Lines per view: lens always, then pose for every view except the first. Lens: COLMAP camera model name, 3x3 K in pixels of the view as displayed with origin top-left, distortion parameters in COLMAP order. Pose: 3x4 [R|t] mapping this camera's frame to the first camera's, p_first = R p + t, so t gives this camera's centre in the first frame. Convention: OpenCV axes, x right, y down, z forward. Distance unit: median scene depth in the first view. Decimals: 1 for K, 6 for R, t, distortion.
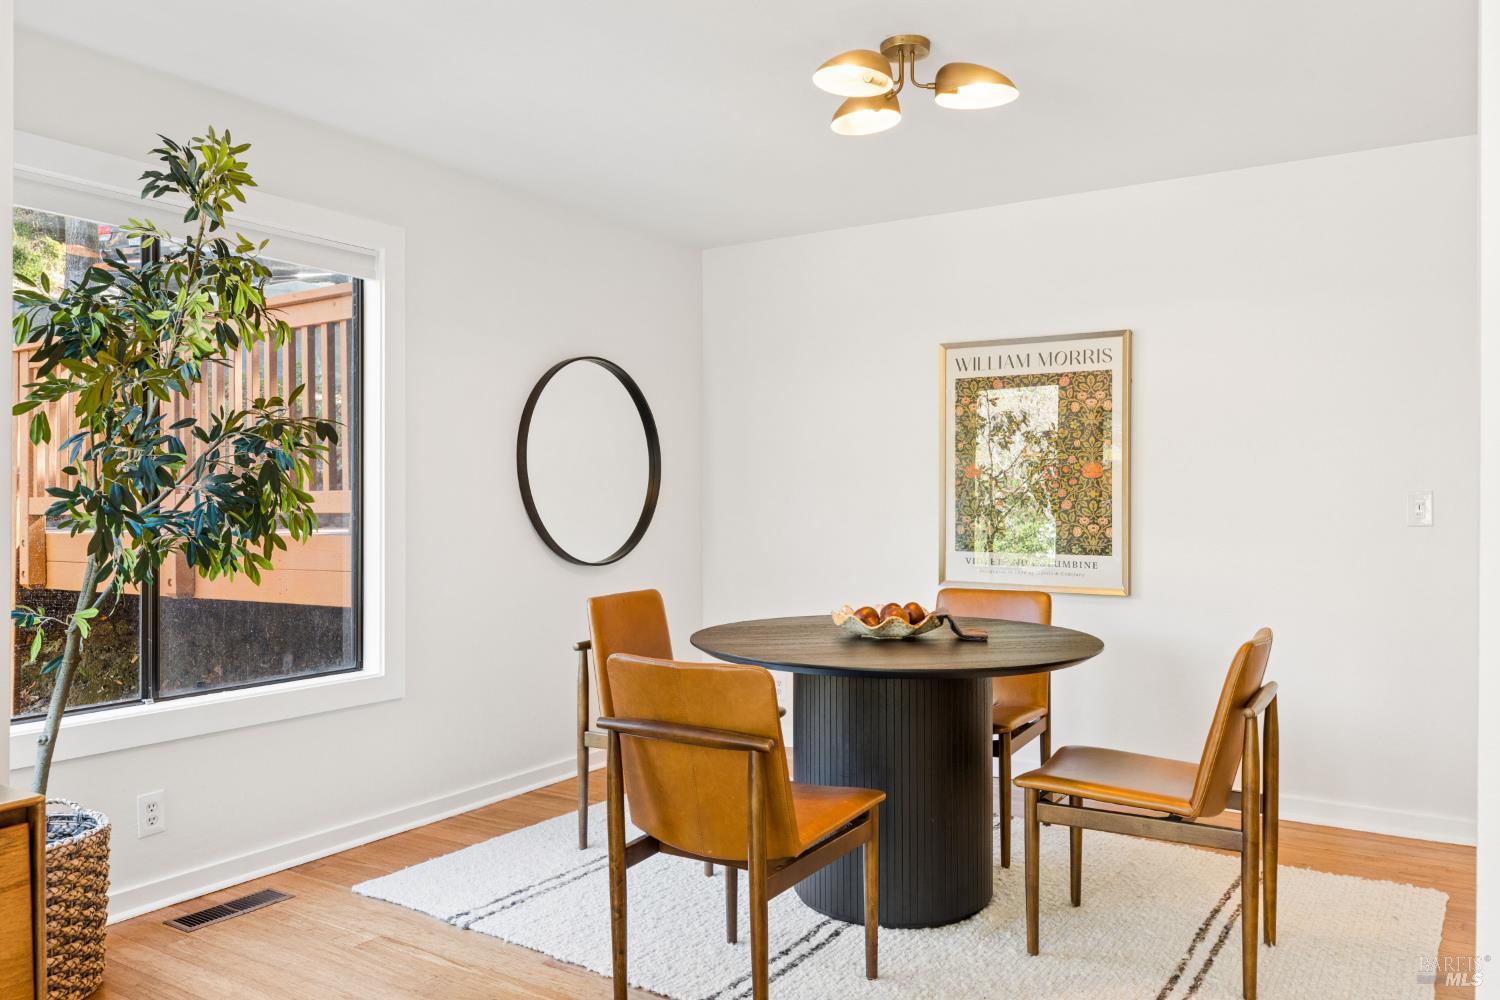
lens RADIAL K [[1102.0, 0, 750.0], [0, 1102.0, 500.0], [0, 0, 1]] dist [0.005670, 0.002593]
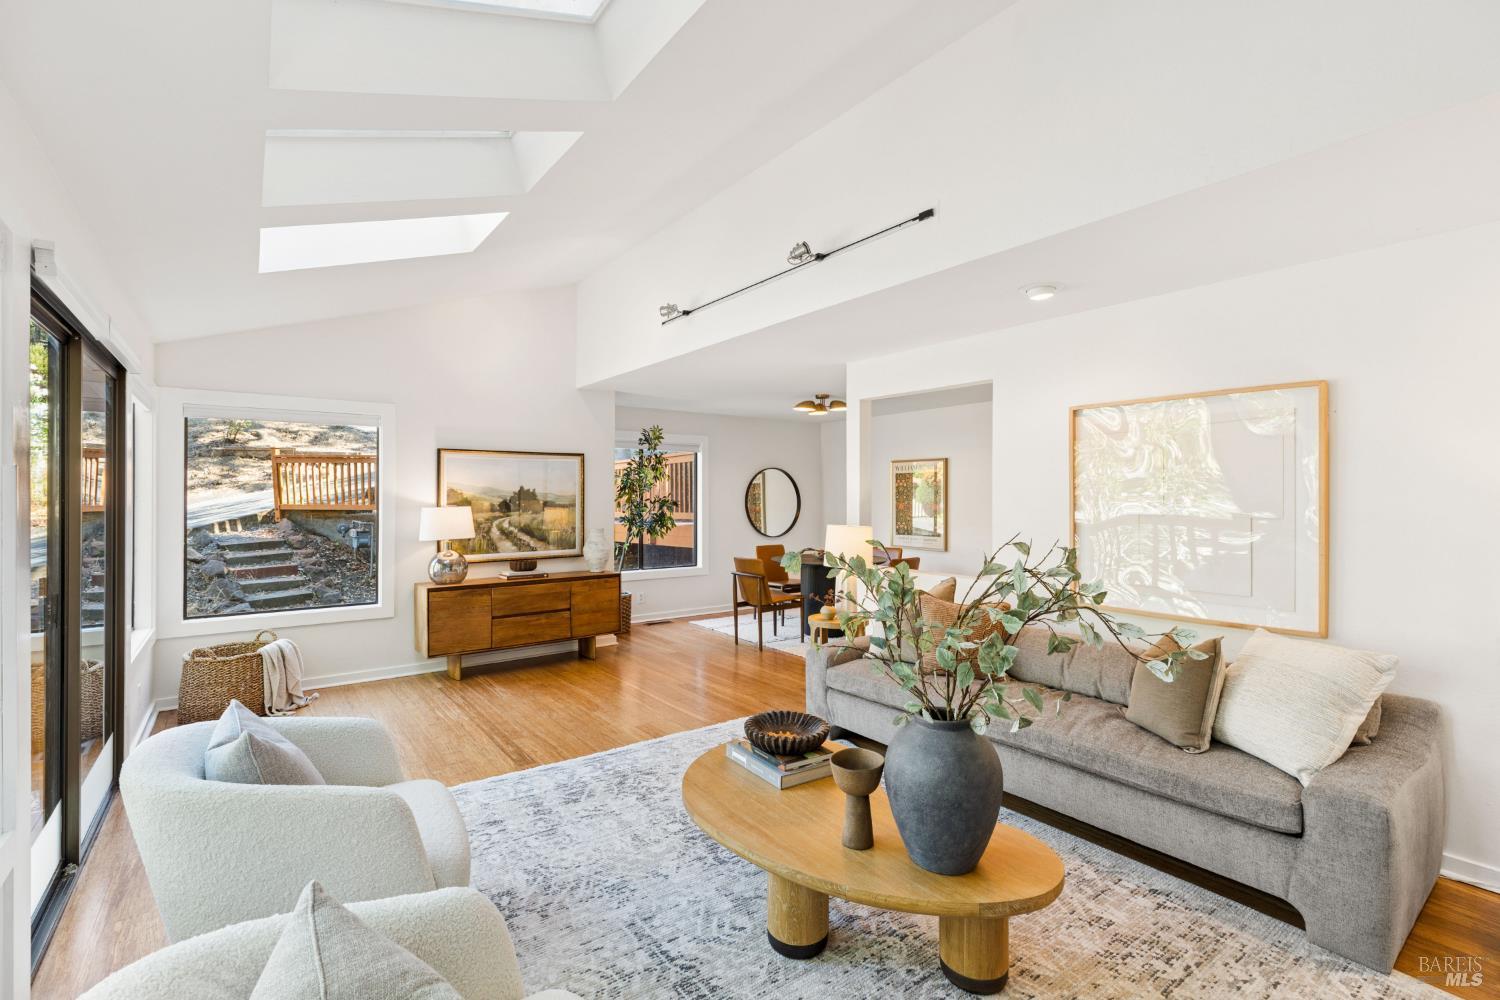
lens RADIAL K [[674.1, 0, 747.6], [0, 674.1, 490.7], [0, 0, 1]] dist [0.004896, -0.000616]
pose [[0.937552, -0.005436, -0.347804, 0.655359], [0.000137, 0.999884, -0.015259, -0.059632], [0.347846, 0.014258, 0.937443, -1.128490]]
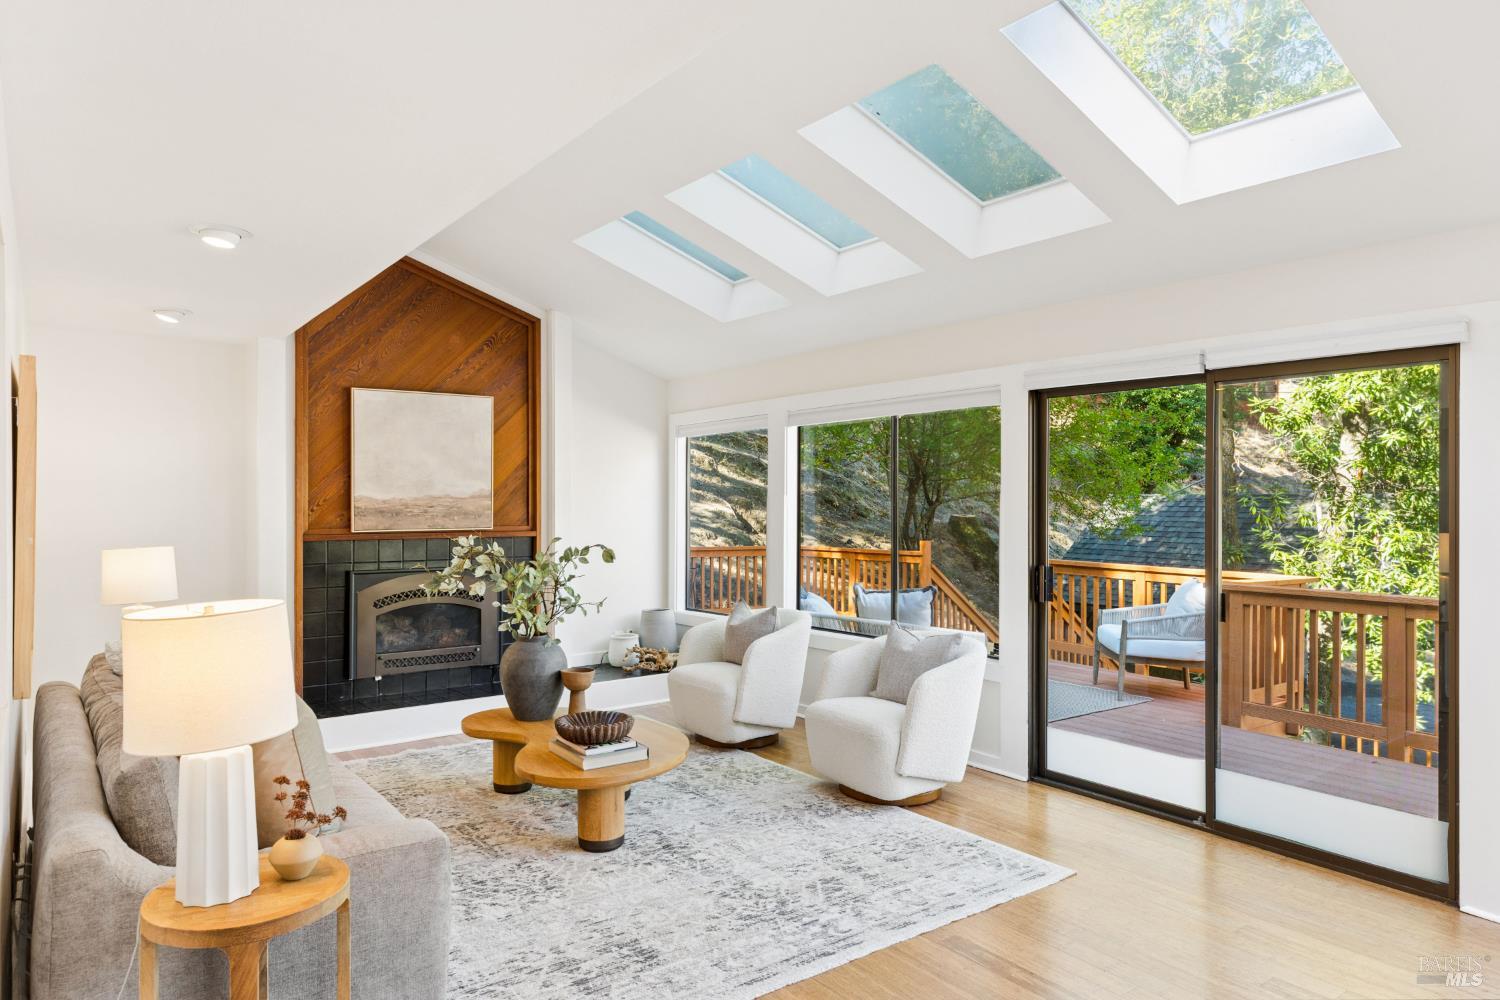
lens RADIAL K [[925.9, 0, 740.9], [0, 925.9, 501.8], [0, 0, 1]] dist [0.006231, 0.000303]
pose [[-0.936825, -0.006825, 0.349732, -0.213707], [-0.003155, 0.999934, 0.011061, -0.088210], [-0.349785, 0.009259, -0.936784, 0.781604]]
